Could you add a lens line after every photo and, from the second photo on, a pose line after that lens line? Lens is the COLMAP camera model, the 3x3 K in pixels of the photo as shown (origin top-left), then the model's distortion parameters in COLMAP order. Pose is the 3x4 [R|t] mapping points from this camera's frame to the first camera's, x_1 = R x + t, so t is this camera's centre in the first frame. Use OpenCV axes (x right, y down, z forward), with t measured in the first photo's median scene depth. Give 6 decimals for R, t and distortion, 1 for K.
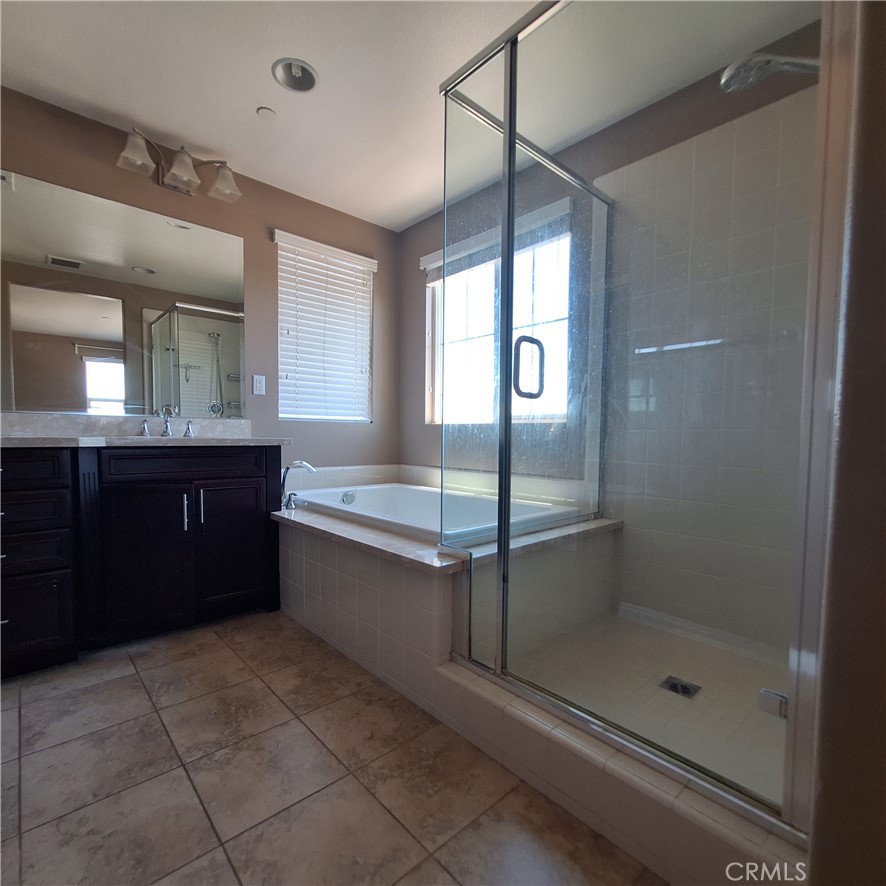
lens RADIAL K [[465.2, 0, 446.8], [0, 465.2, 463.2], [0, 0, 1]] dist [-0.016521, 0.006798]
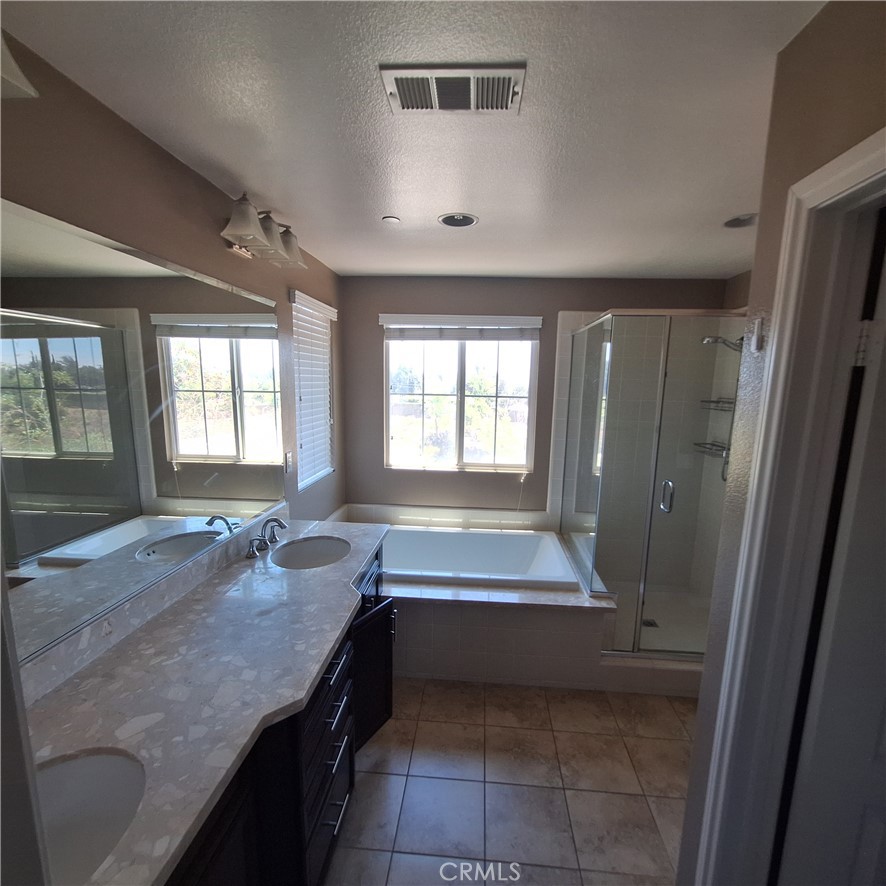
lens RADIAL K [[465.2, 0, 446.8], [0, 465.2, 463.2], [0, 0, 1]] dist [-0.016521, 0.006798]
pose [[0.731407, -0.112129, 0.672659, -1.184022], [0.026896, 0.990365, 0.135844, -0.420029], [-0.681410, -0.081265, 0.727376, 0.164974]]
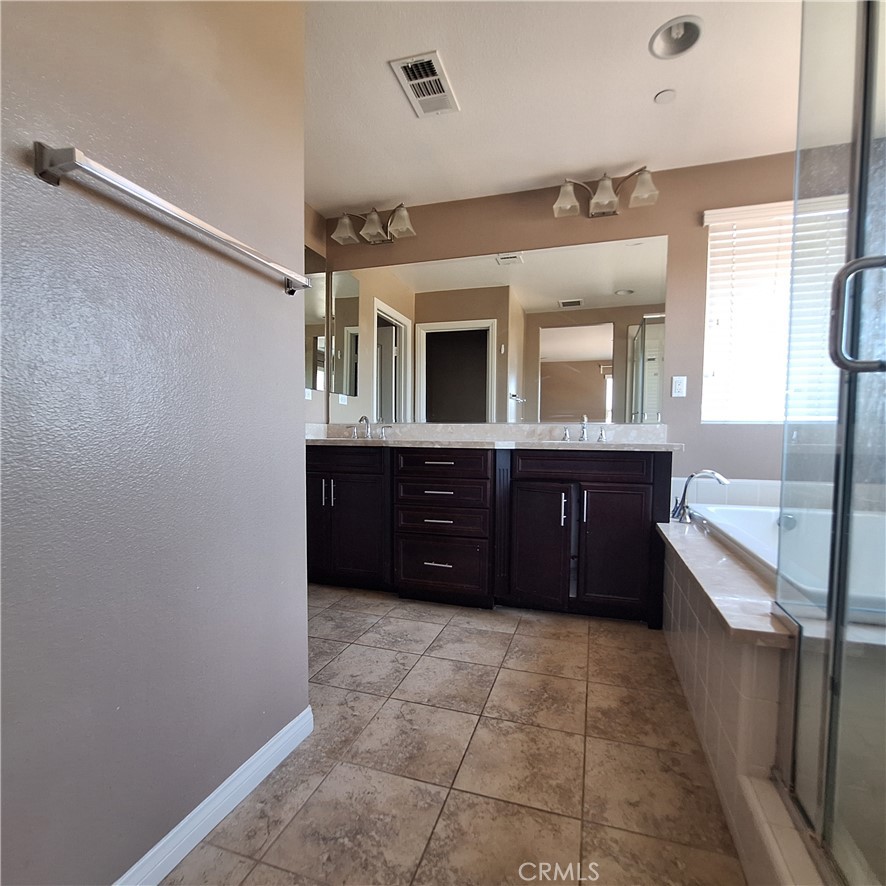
lens RADIAL K [[465.2, 0, 446.8], [0, 465.2, 463.2], [0, 0, 1]] dist [-0.016521, 0.006798]
pose [[0.493026, 0.044071, -0.868898, 0.269198], [-0.054494, 0.998319, 0.019715, -0.011105], [0.868307, 0.037630, 0.494599, 0.206506]]
